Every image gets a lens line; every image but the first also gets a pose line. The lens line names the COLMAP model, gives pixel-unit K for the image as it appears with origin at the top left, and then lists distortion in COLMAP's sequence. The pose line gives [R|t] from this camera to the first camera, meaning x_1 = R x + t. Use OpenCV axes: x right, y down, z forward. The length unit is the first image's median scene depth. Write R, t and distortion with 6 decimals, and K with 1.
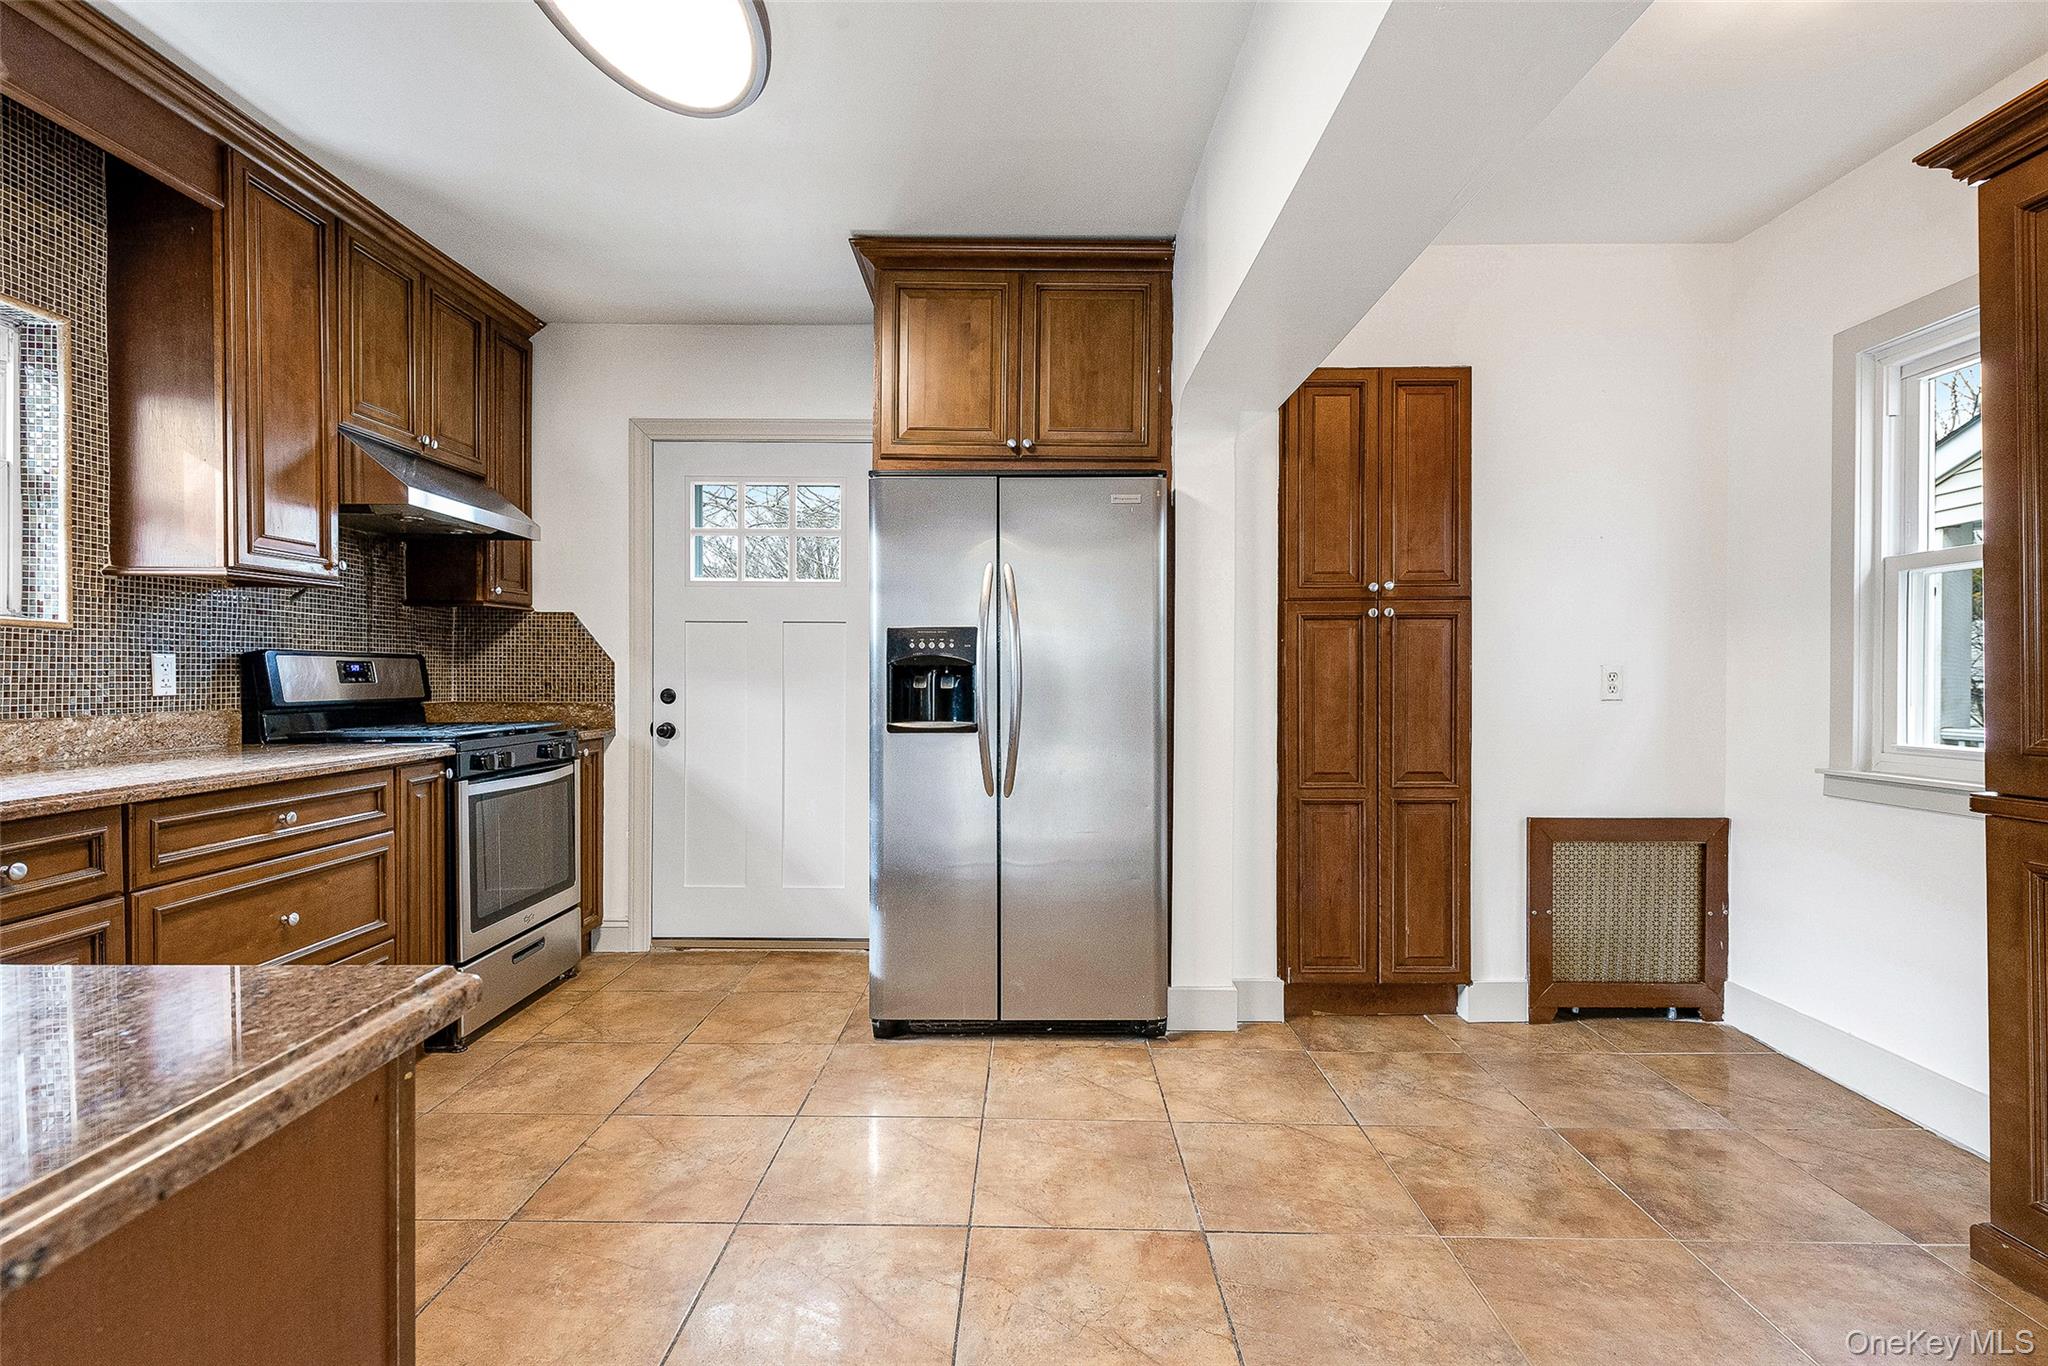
lens RADIAL K [[957.3, 0, 1030.9], [0, 957.3, 687.7], [0, 0, 1]] dist [0.015660, -0.009024]
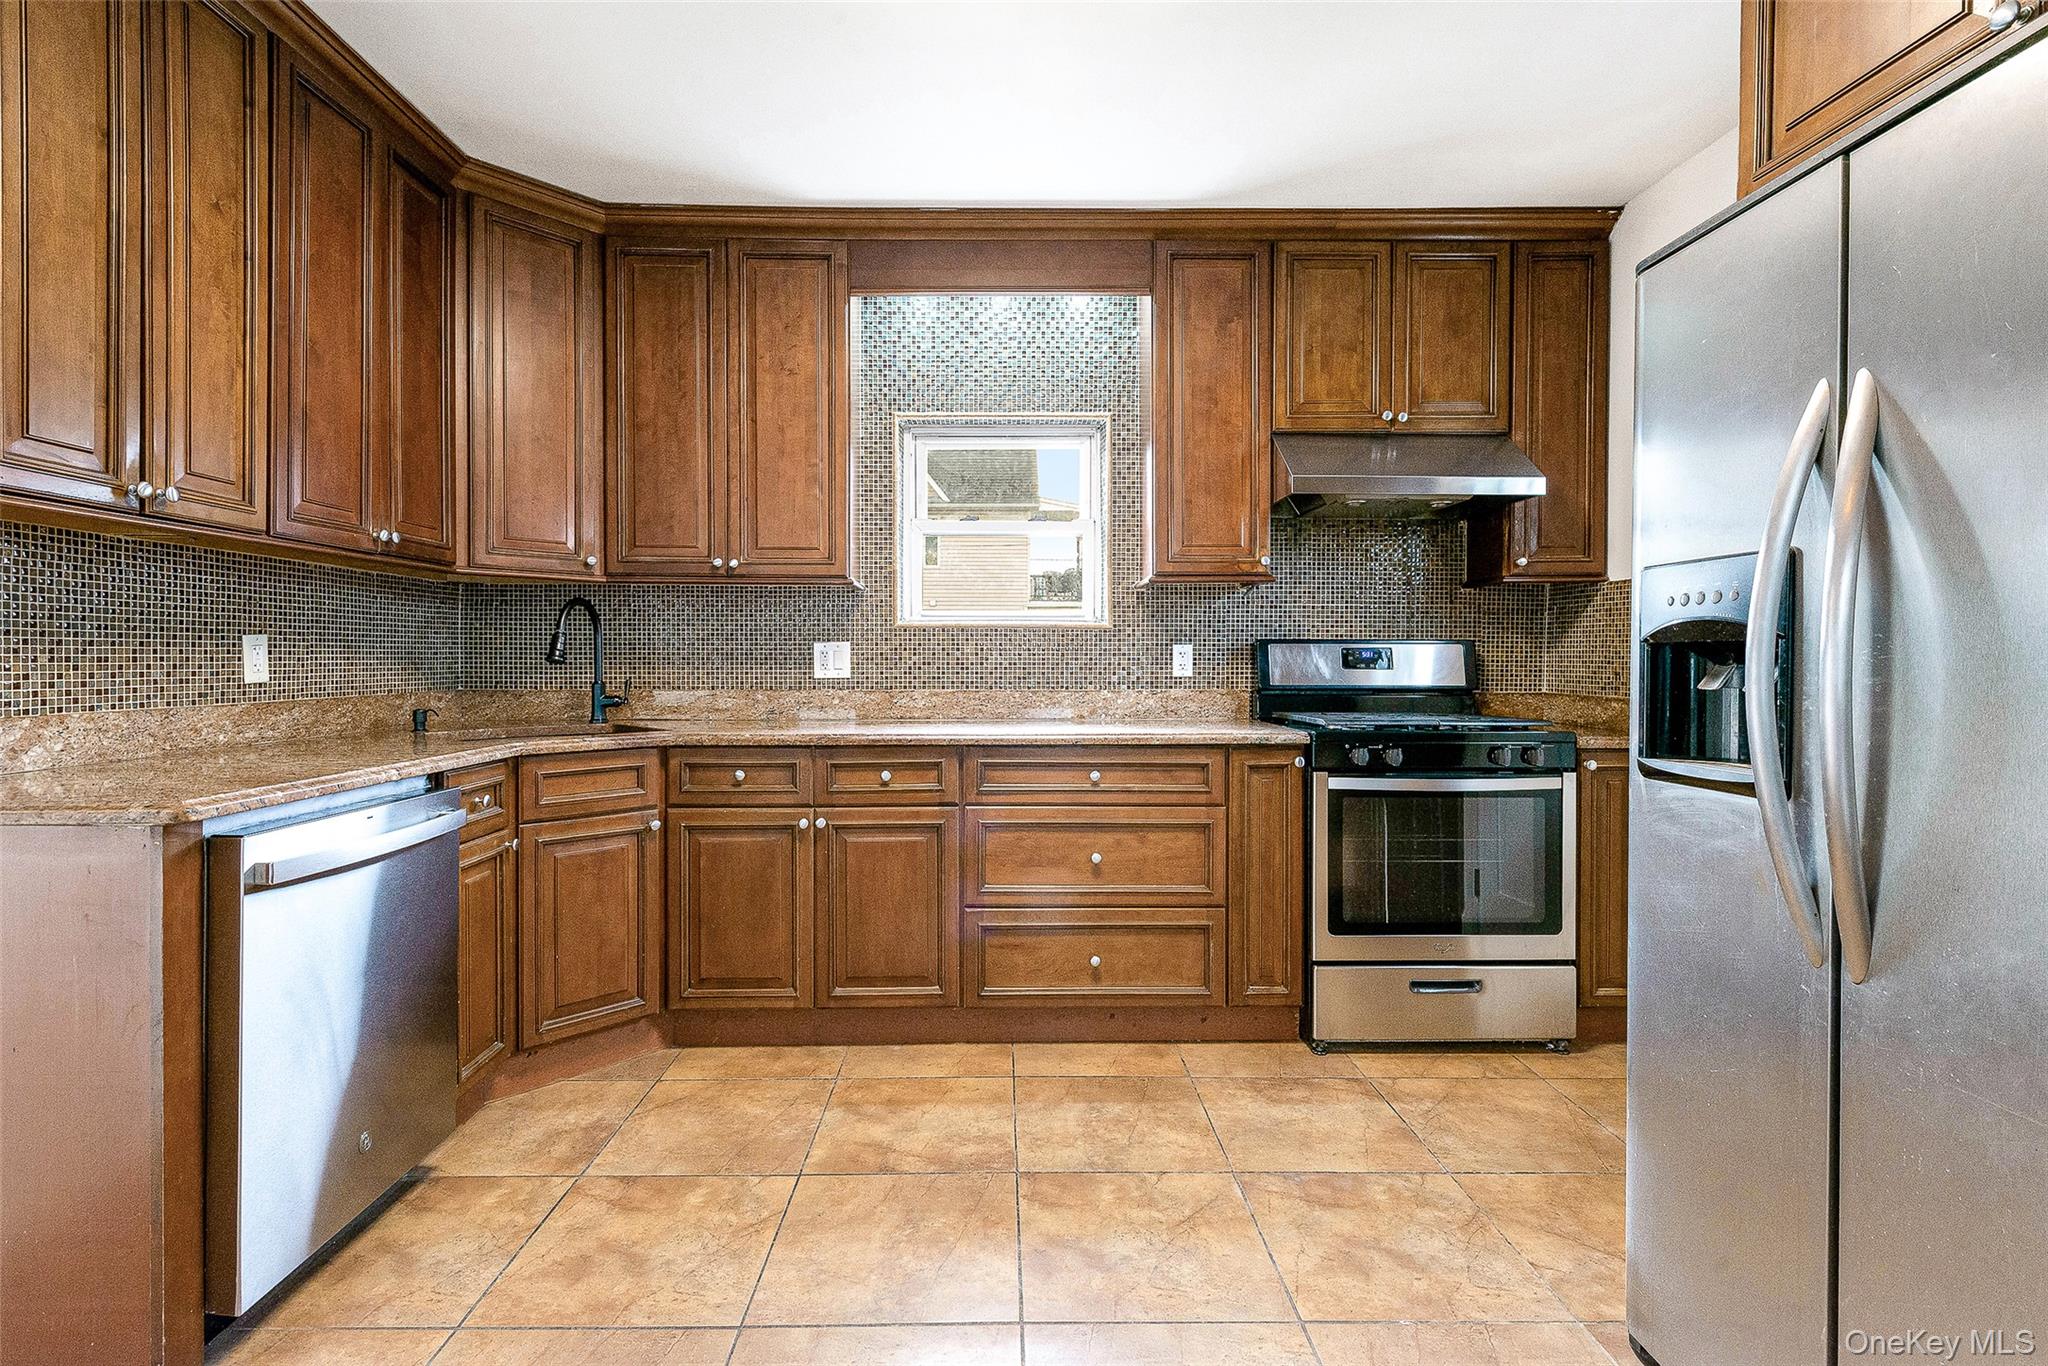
lens RADIAL K [[961.4, 0, 1006.0], [0, 961.4, 671.6], [0, 0, 1]] dist [0.015622, -0.011454]
pose [[0.015863, 0.011799, -0.999805, 0.350212], [-0.016322, 0.999800, 0.011540, -0.008519], [0.999741, 0.016136, 0.016053, 0.650715]]
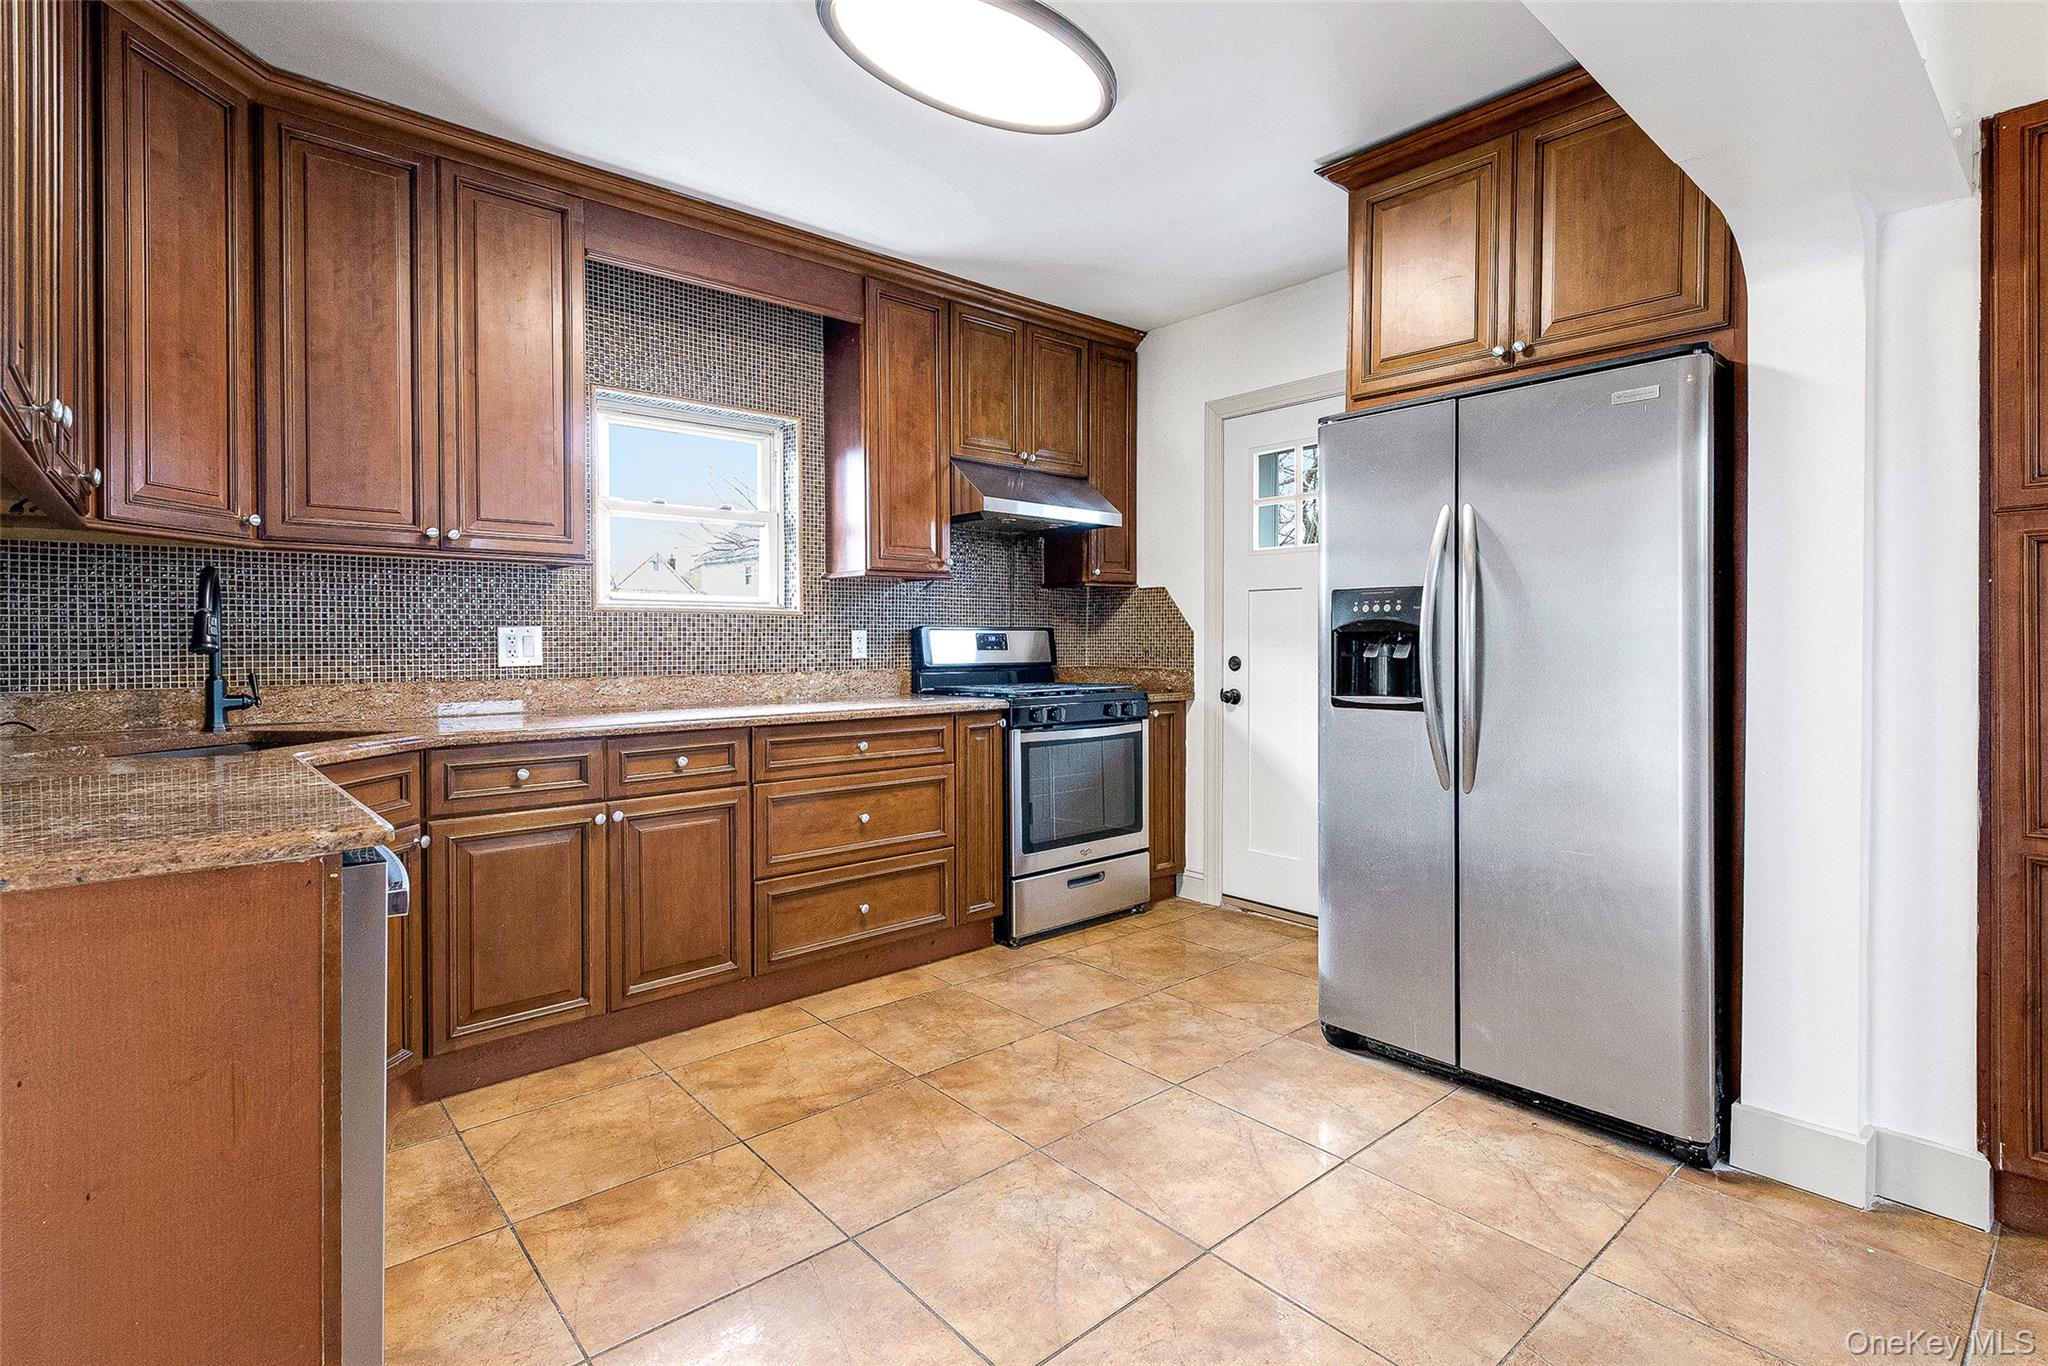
lens RADIAL K [[976.0, 0, 1024.0], [0, 976.0, 655.9], [0, 0, 1]] dist [0.014114, -0.010790]
pose [[0.662274, 0.006414, -0.749235, 0.343369], [-0.006087, 0.999976, 0.003181, -0.001948], [0.749237, 0.002454, 0.662297, 0.173327]]
